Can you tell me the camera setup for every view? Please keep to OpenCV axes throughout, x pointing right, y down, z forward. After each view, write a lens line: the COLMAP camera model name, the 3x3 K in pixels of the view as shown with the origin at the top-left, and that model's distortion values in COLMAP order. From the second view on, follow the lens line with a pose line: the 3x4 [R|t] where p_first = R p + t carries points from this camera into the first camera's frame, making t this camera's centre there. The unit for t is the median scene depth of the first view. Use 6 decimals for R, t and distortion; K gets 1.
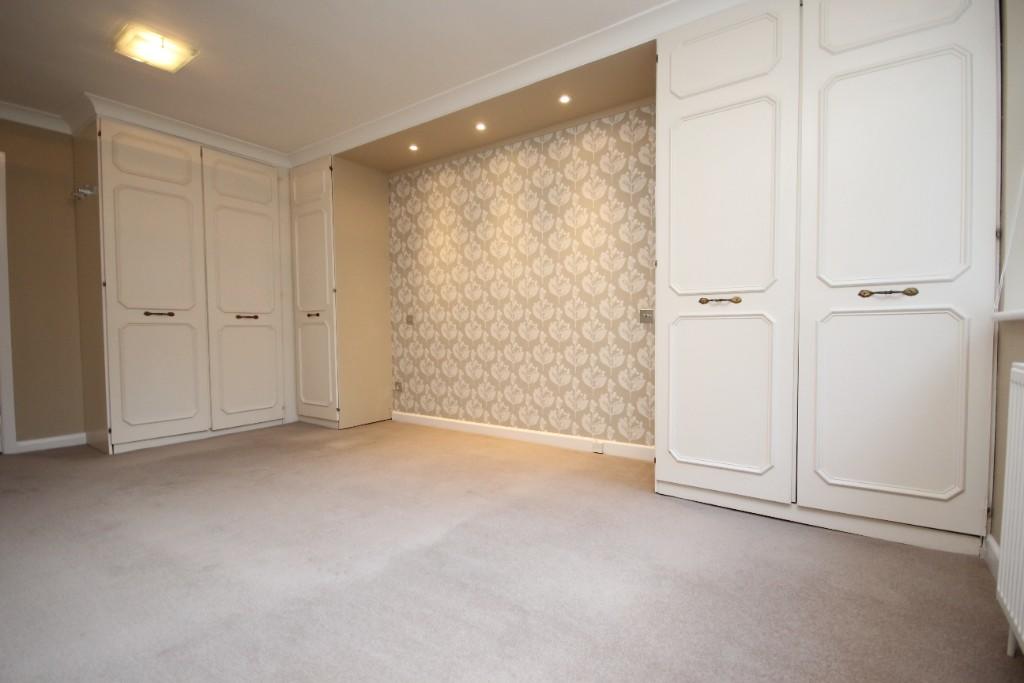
lens RADIAL K [[479.4, 0, 511.8], [0, 479.4, 337.9], [0, 0, 1]] dist [0.003513, 0.000723]
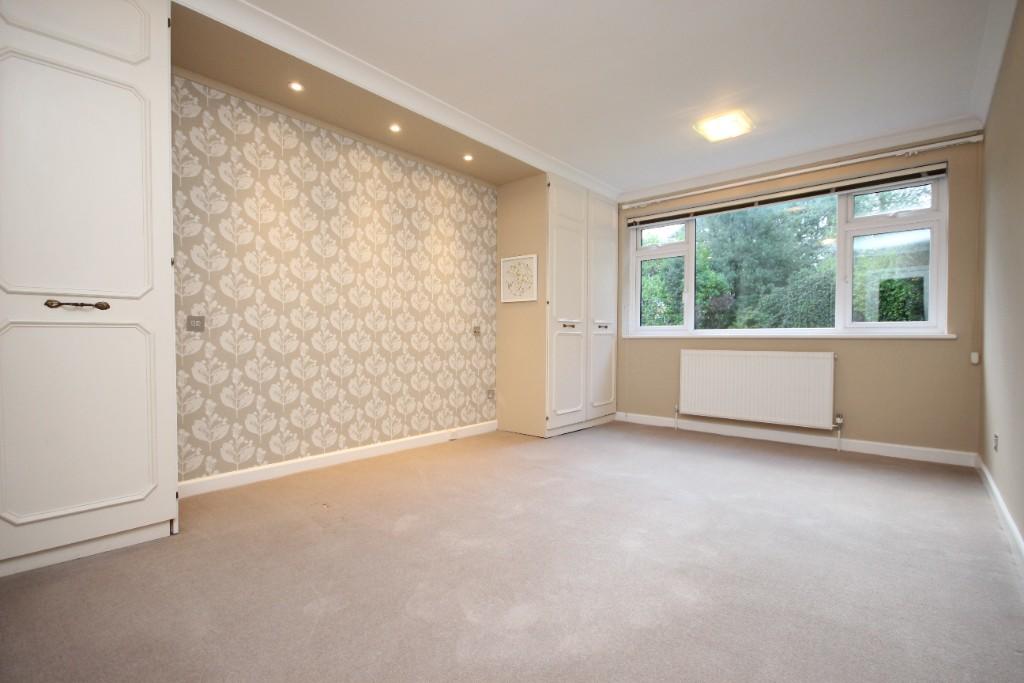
lens RADIAL K [[479.4, 0, 511.8], [0, 479.4, 337.9], [0, 0, 1]] dist [0.003513, 0.000723]
pose [[0.081199, 0.011024, 0.996637, -0.924036], [0.018371, 0.999752, -0.012555, -0.005533], [-0.996529, 0.019329, 0.080976, 0.650436]]
